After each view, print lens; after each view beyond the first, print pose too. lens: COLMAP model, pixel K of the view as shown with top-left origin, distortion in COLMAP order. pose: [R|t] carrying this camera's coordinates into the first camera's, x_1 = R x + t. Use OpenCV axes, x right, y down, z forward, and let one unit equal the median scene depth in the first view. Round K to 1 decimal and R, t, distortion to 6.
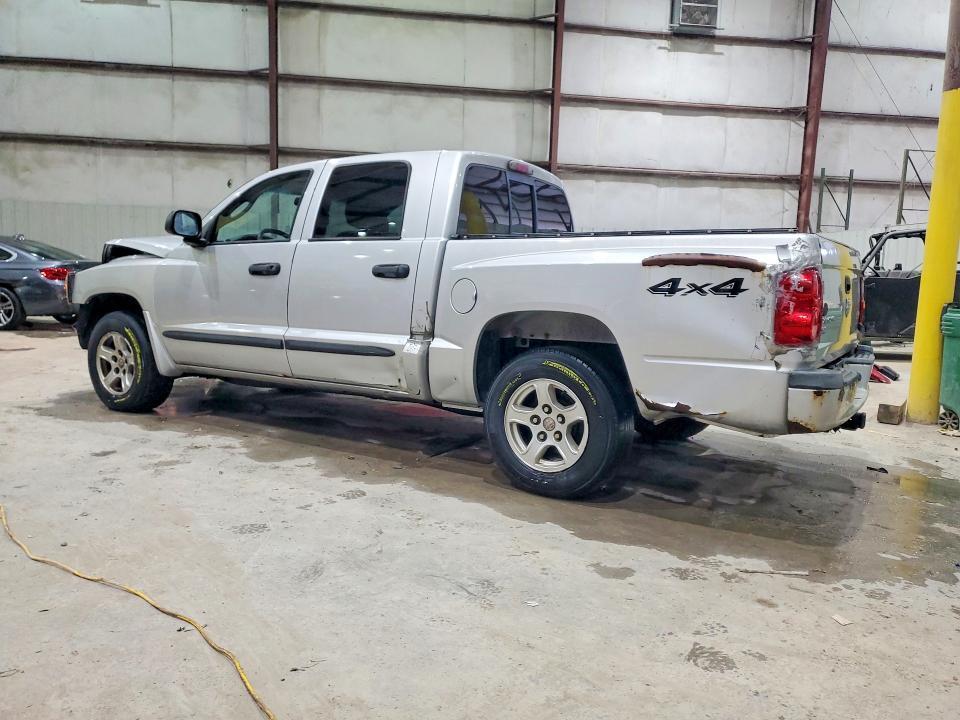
lens RADIAL K [[744.1, 0, 487.6], [0, 744.1, 363.4], [0, 0, 1]] dist [0.016281, 0.000478]
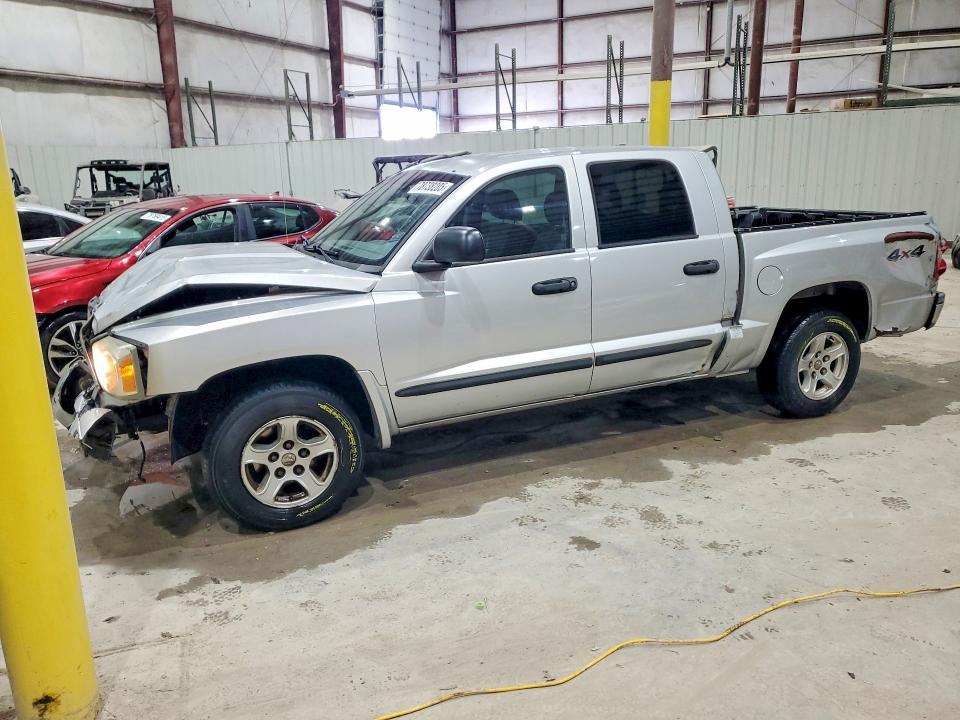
lens RADIAL K [[744.1, 0, 487.6], [0, 744.1, 363.4], [0, 0, 1]] dist [0.016281, 0.000478]
pose [[0.559427, -0.251557, 0.789785, -1.073094], [0.143948, 0.967841, 0.206308, -0.232568], [-0.816284, -0.001727, 0.577648, 0.566344]]
